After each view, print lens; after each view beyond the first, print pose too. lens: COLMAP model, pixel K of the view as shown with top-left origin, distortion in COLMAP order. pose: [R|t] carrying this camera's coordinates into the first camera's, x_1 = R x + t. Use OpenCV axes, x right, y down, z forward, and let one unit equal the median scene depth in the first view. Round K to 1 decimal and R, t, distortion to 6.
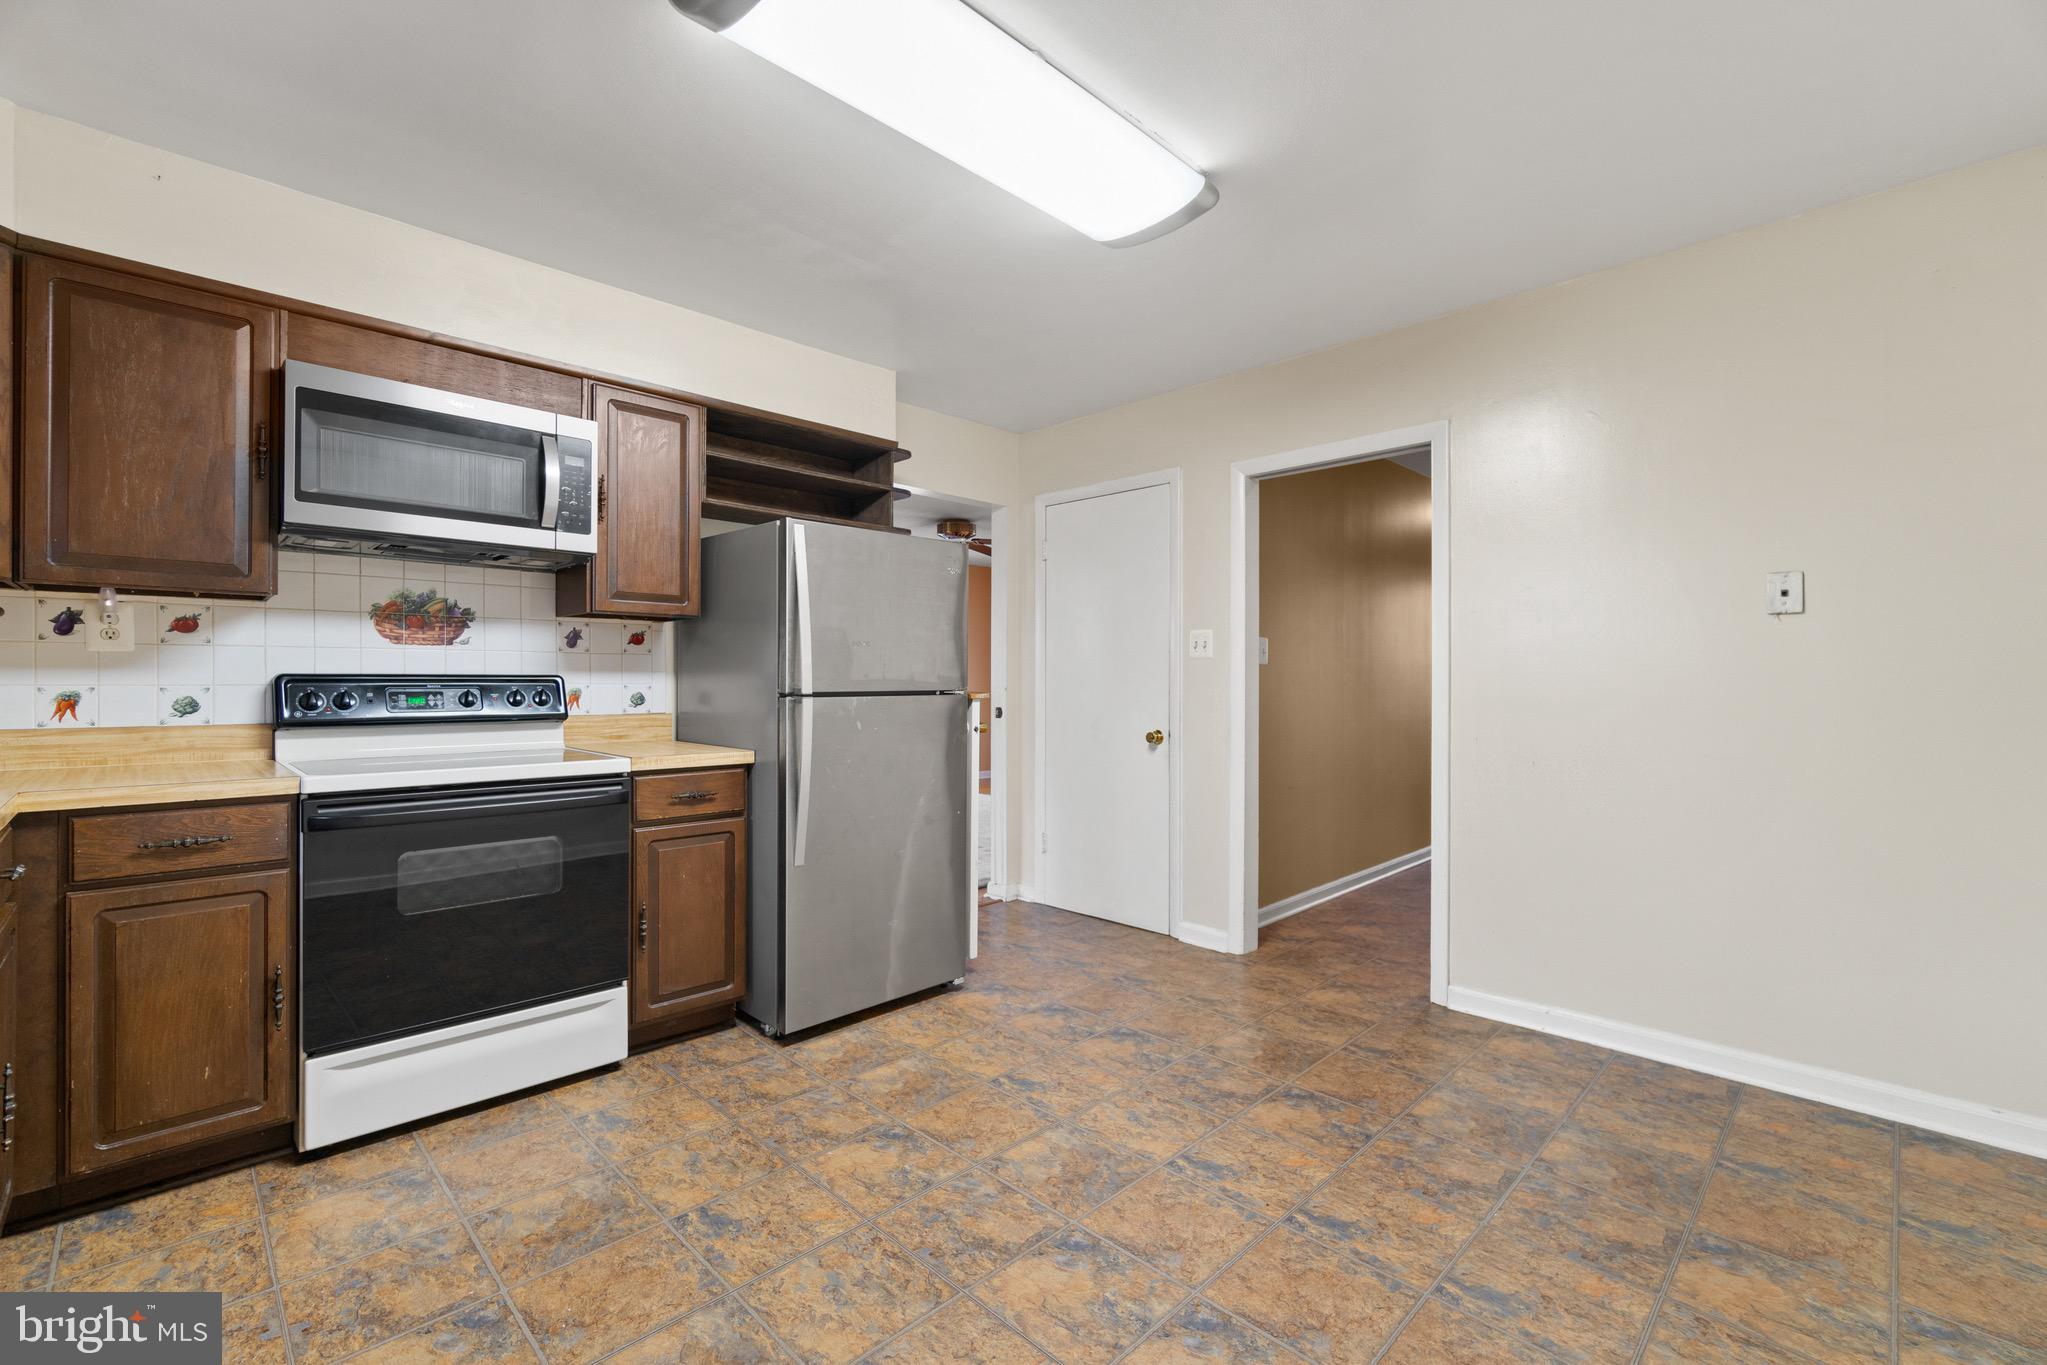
lens RADIAL K [[889.2, 0, 1018.3], [0, 889.2, 679.0], [0, 0, 1]] dist [-0.006903, 0.000025]
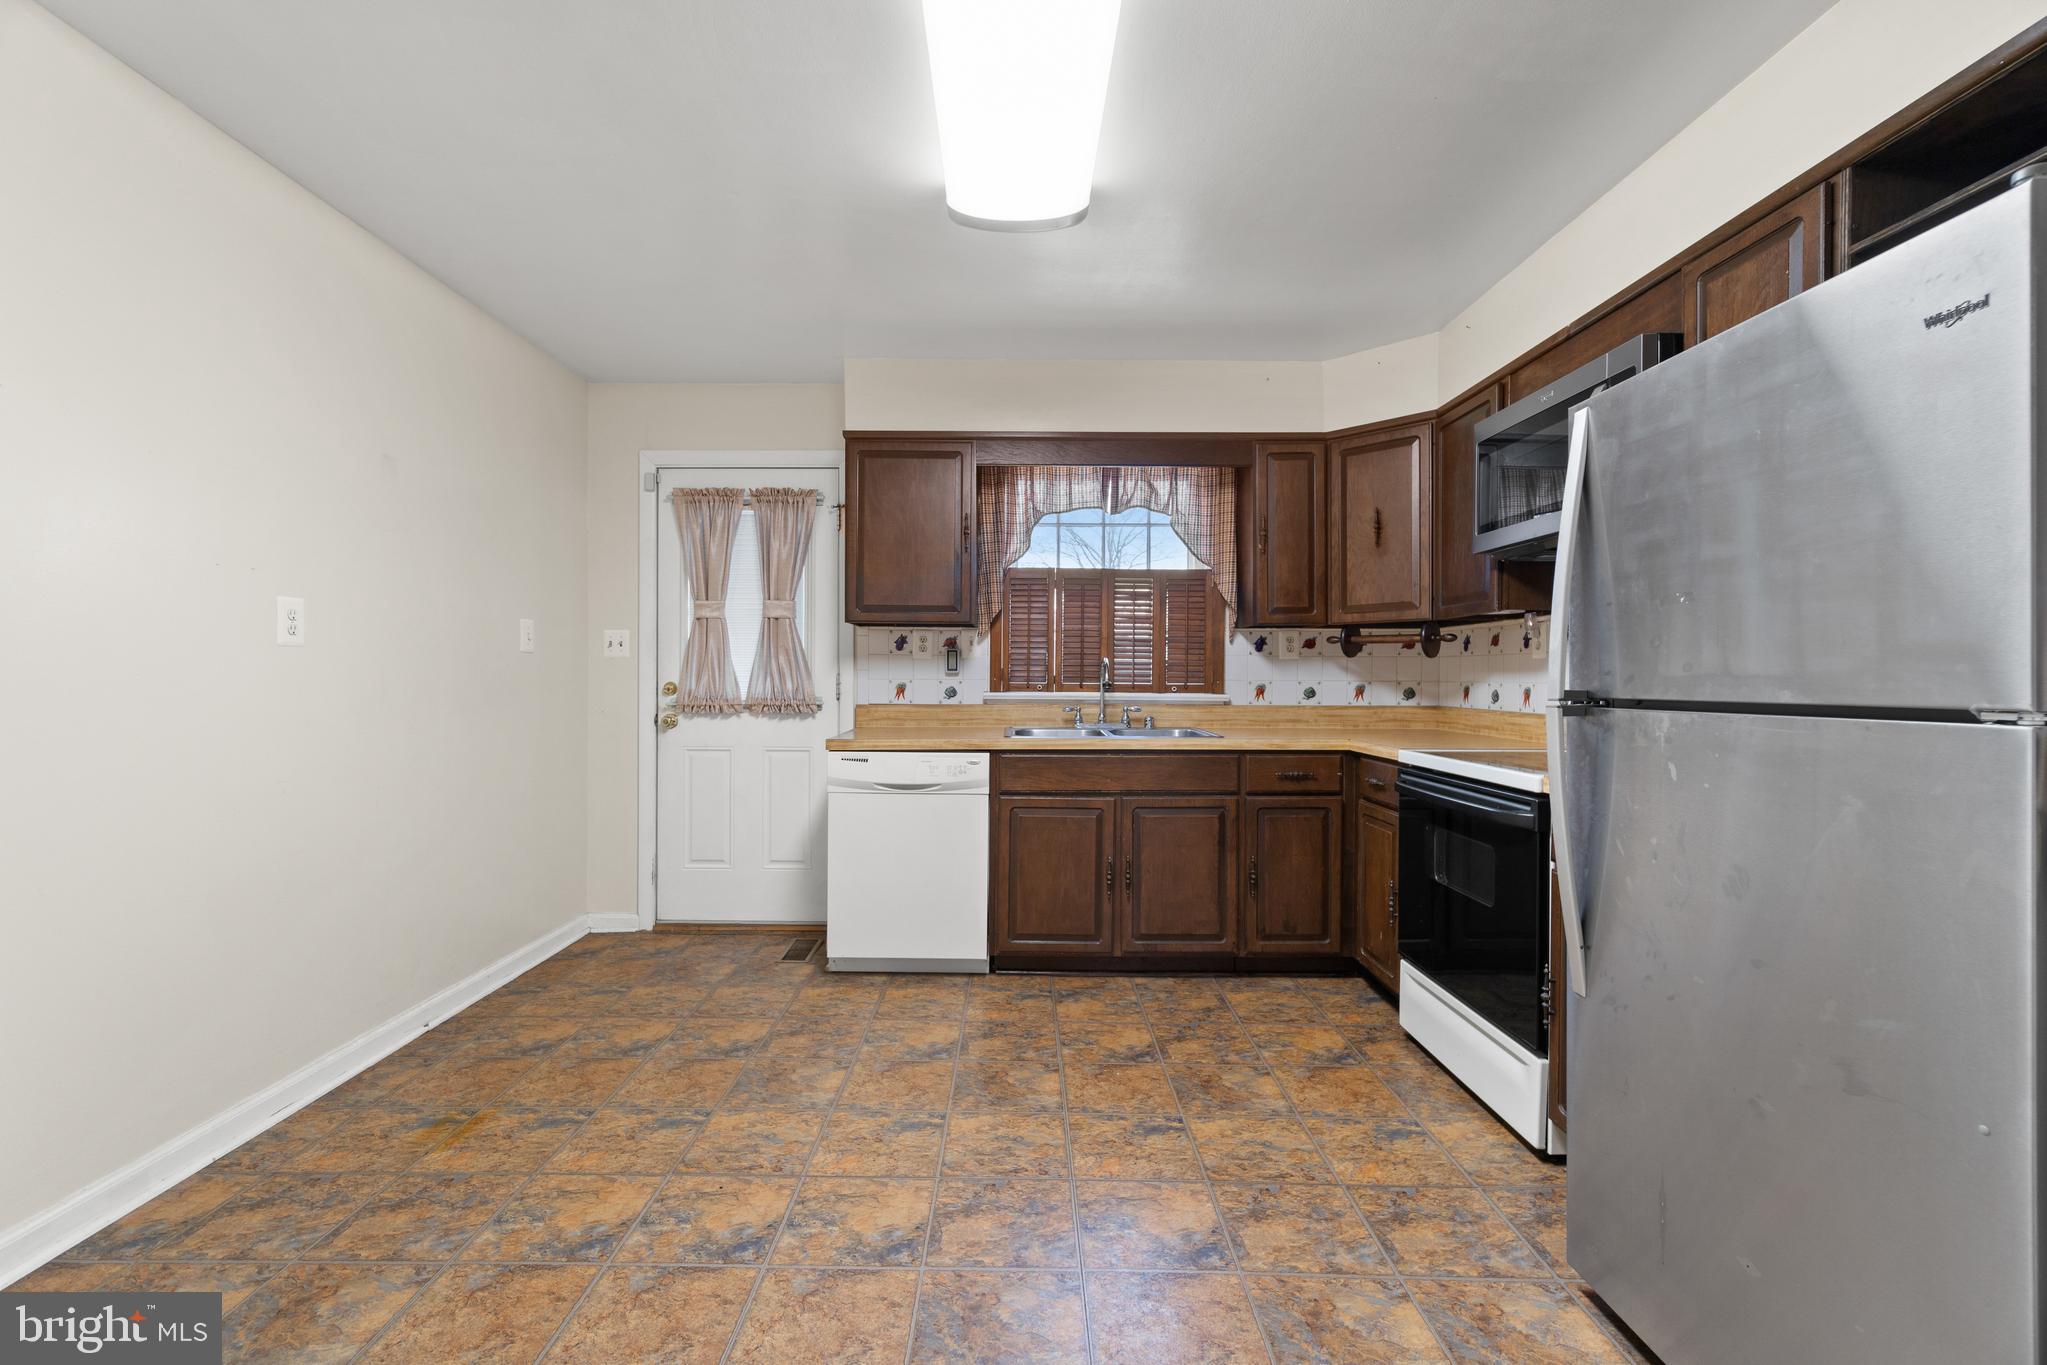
lens RADIAL K [[889.2, 0, 1016.5], [0, 889.2, 680.5], [0, 0, 1]] dist [-0.006903, 0.000025]
pose [[-0.713387, -0.003242, -0.700763, 0.619763], [-0.004376, 0.999990, -0.000172, 0.007509], [0.700757, 0.002944, -0.713394, 1.678593]]
